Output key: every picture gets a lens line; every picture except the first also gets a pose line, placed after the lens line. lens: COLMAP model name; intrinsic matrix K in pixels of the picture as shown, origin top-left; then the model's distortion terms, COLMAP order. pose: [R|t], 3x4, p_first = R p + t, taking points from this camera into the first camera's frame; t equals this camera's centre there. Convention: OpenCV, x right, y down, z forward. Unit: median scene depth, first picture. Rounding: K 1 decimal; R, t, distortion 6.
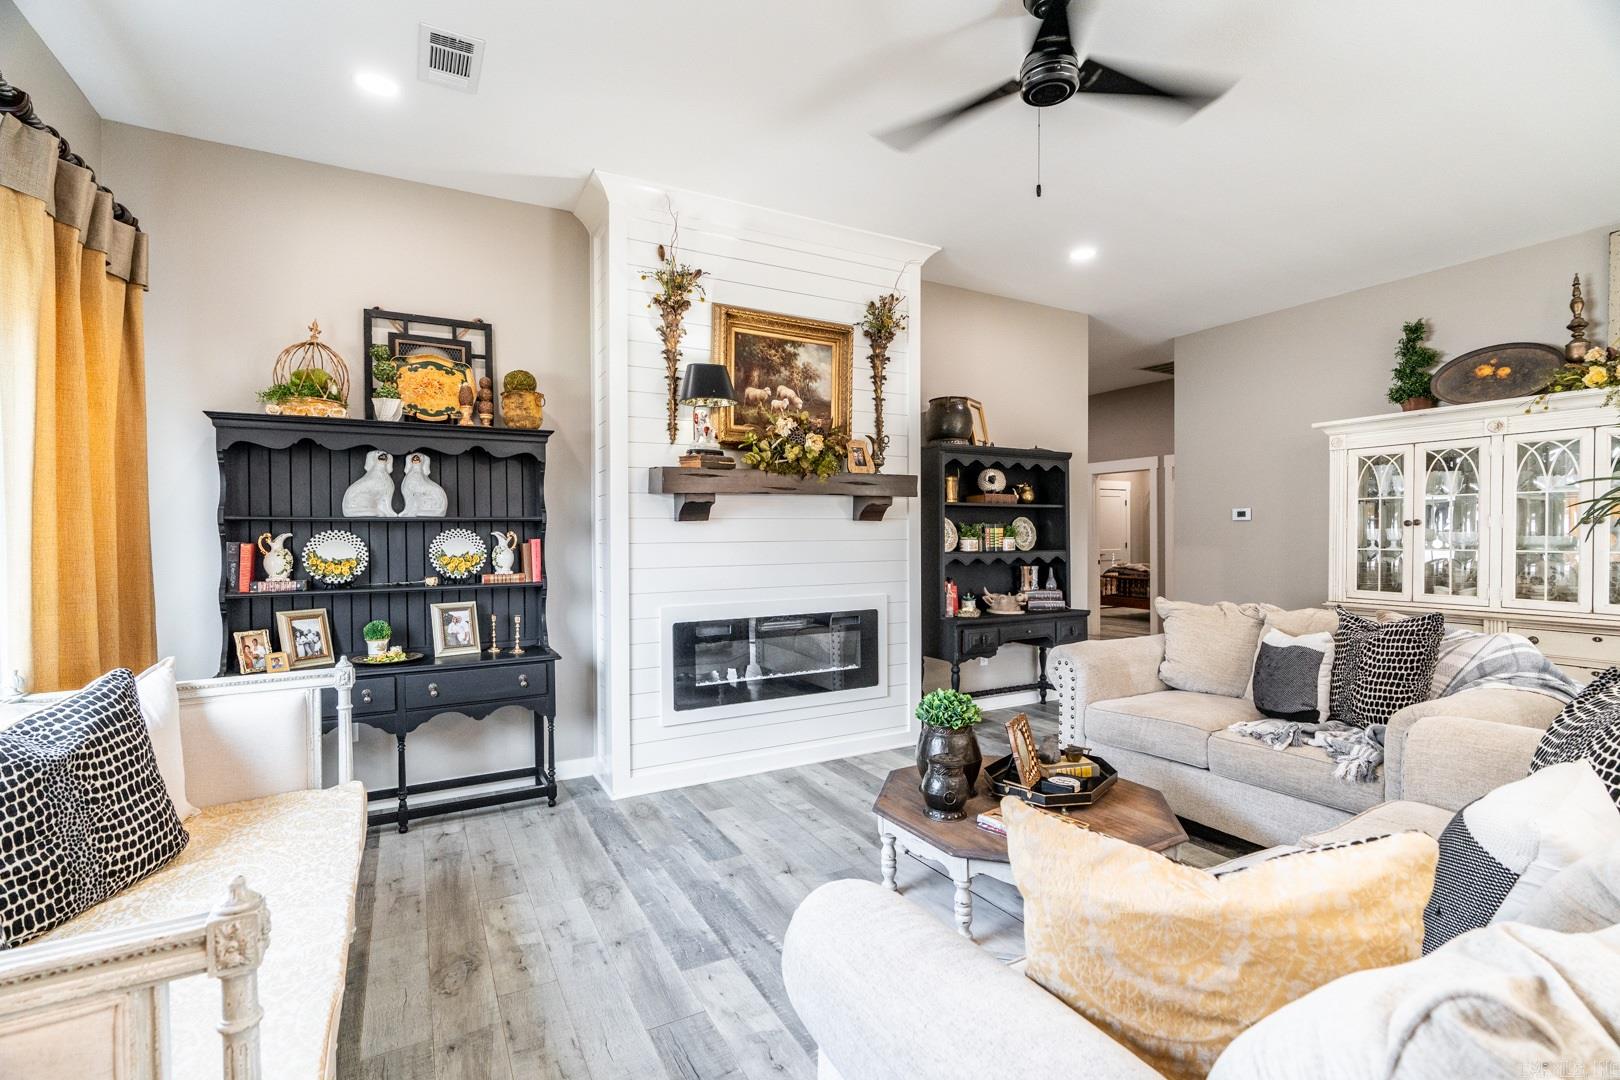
lens RADIAL K [[729.5, 0, 807.9], [0, 729.5, 538.1], [0, 0, 1]] dist [-0.000564, 0.000700]
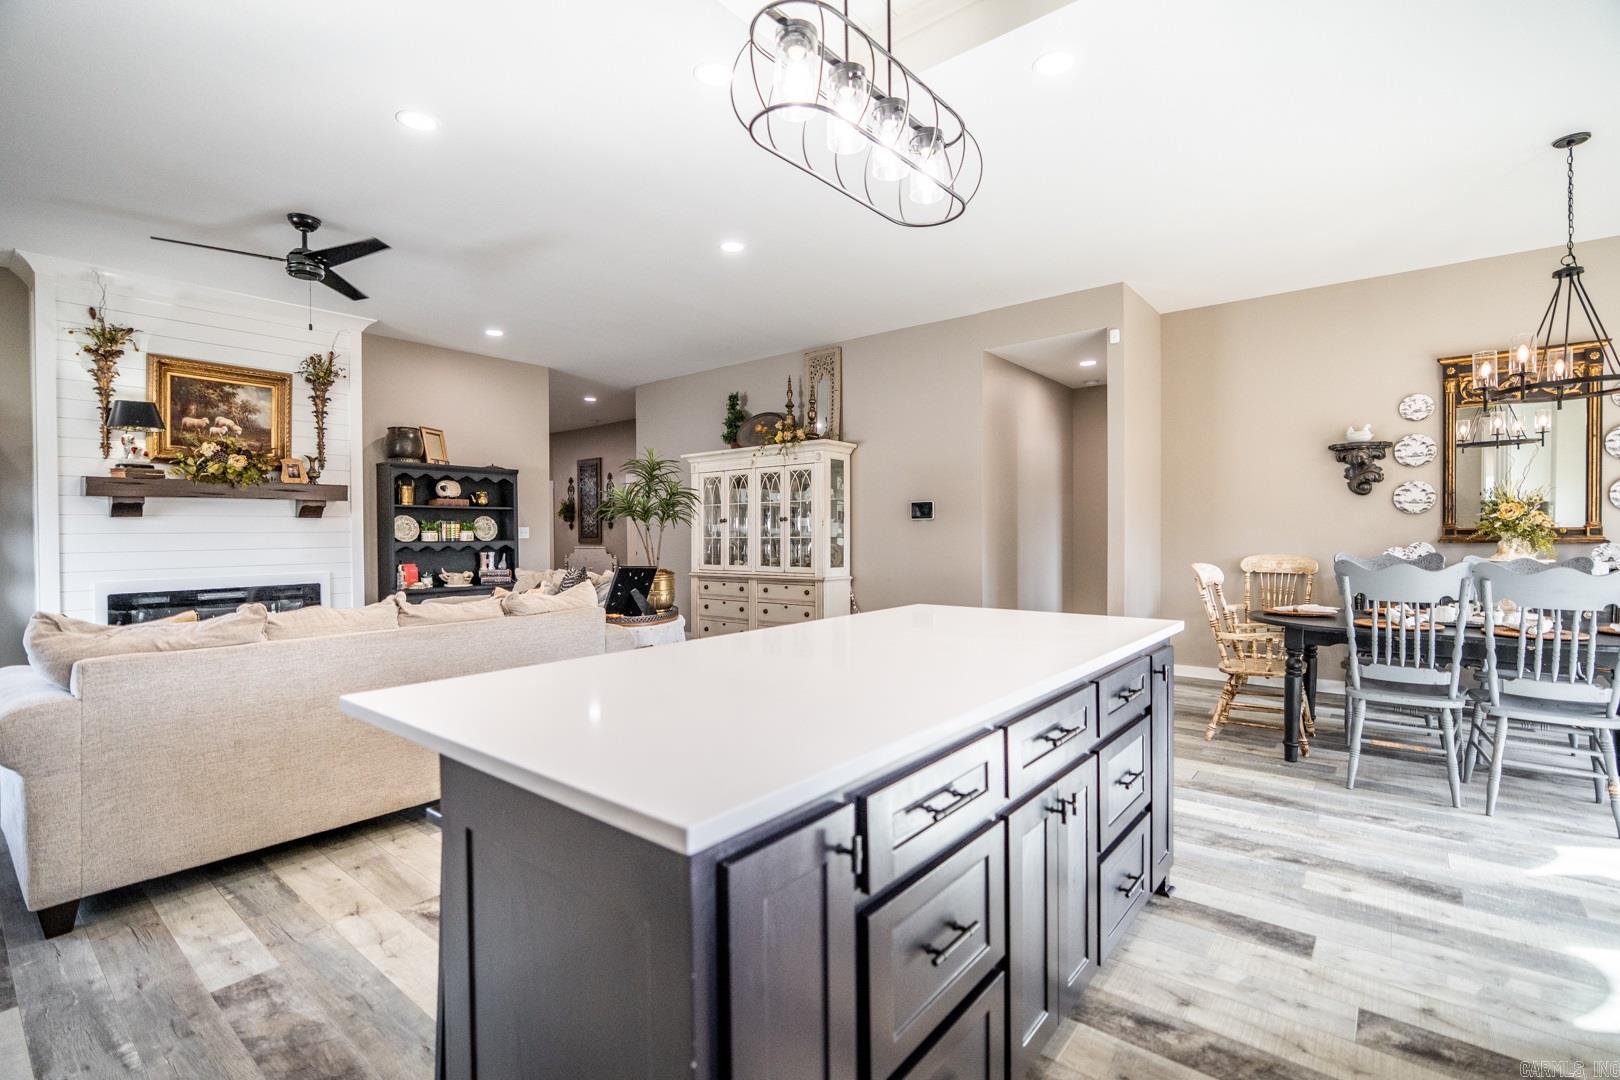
lens RADIAL K [[729.5, 0, 808.0], [0, 729.5, 544.2], [0, 0, 1]] dist [-0.000564, 0.000700]
pose [[0.939583, -0.008127, 0.342224, 0.501767], [0.005272, 0.999943, 0.009273, 0.018034], [-0.342280, -0.006908, 0.939573, -0.610795]]
